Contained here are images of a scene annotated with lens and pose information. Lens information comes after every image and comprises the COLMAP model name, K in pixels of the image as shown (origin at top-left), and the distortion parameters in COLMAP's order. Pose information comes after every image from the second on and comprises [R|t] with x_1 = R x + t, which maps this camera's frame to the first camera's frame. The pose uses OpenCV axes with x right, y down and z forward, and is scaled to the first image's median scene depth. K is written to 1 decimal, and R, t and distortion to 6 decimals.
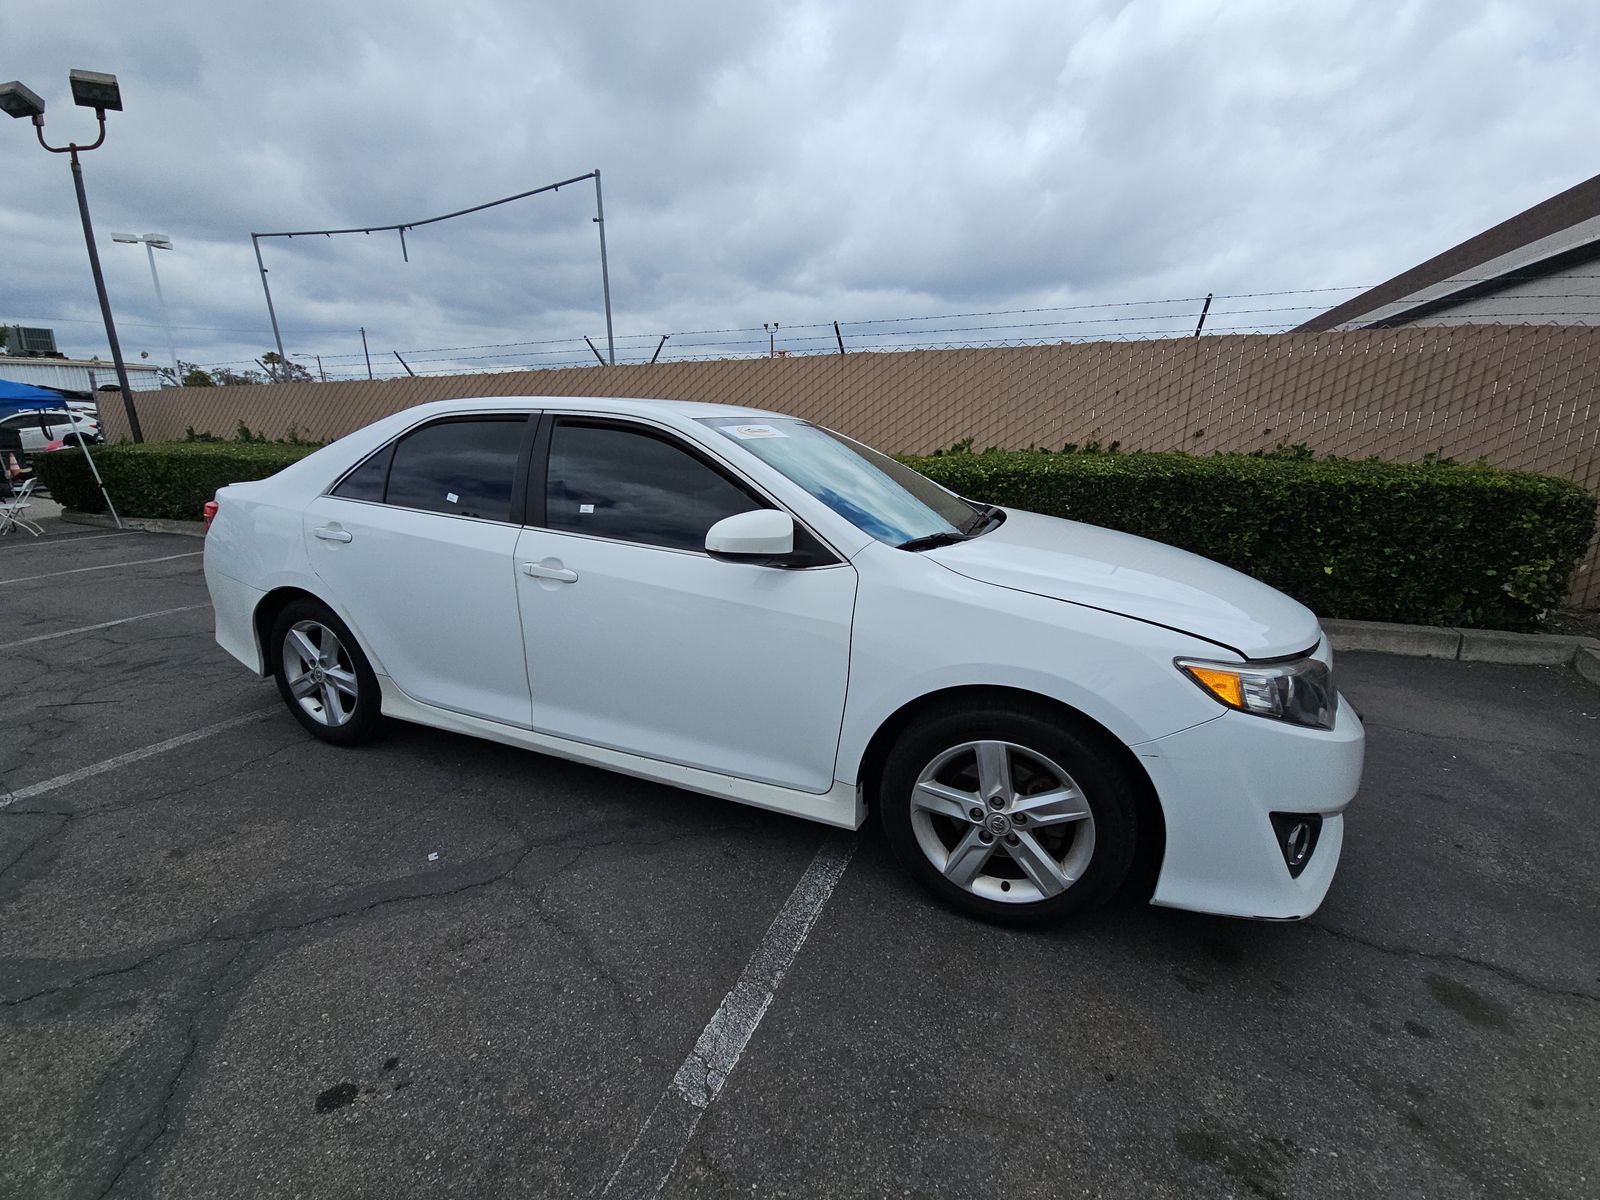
lens RADIAL K [[638.6, 0, 805.1], [0, 638.6, 566.1], [0, 0, 1]] dist [0.000470, -0.009612]
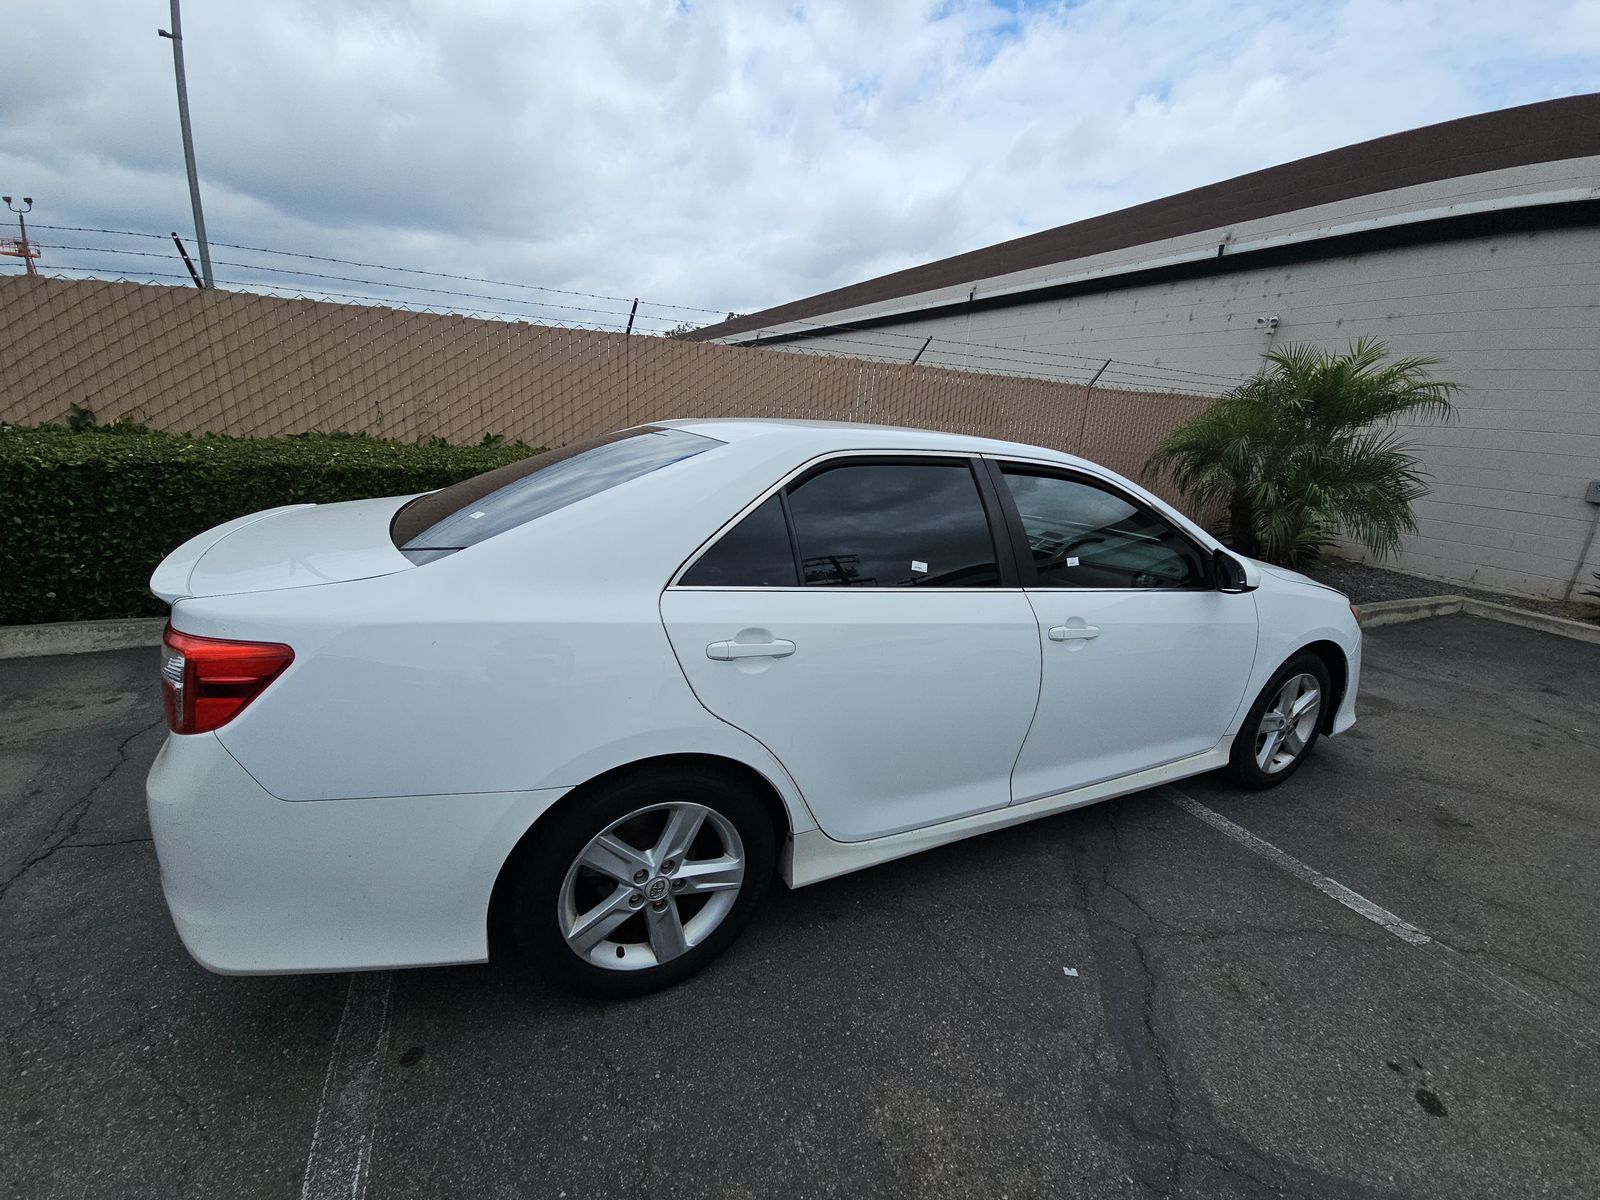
lens RADIAL K [[640.7, 0, 800.0], [0, 640.7, 600.0], [0, 0, 1]] dist [0.036641, -0.016043]
pose [[0.673009, -0.157821, 0.722601, -1.255787], [0.106183, 0.987466, 0.116774, -0.178281], [-0.731973, -0.001862, 0.681331, 0.588743]]
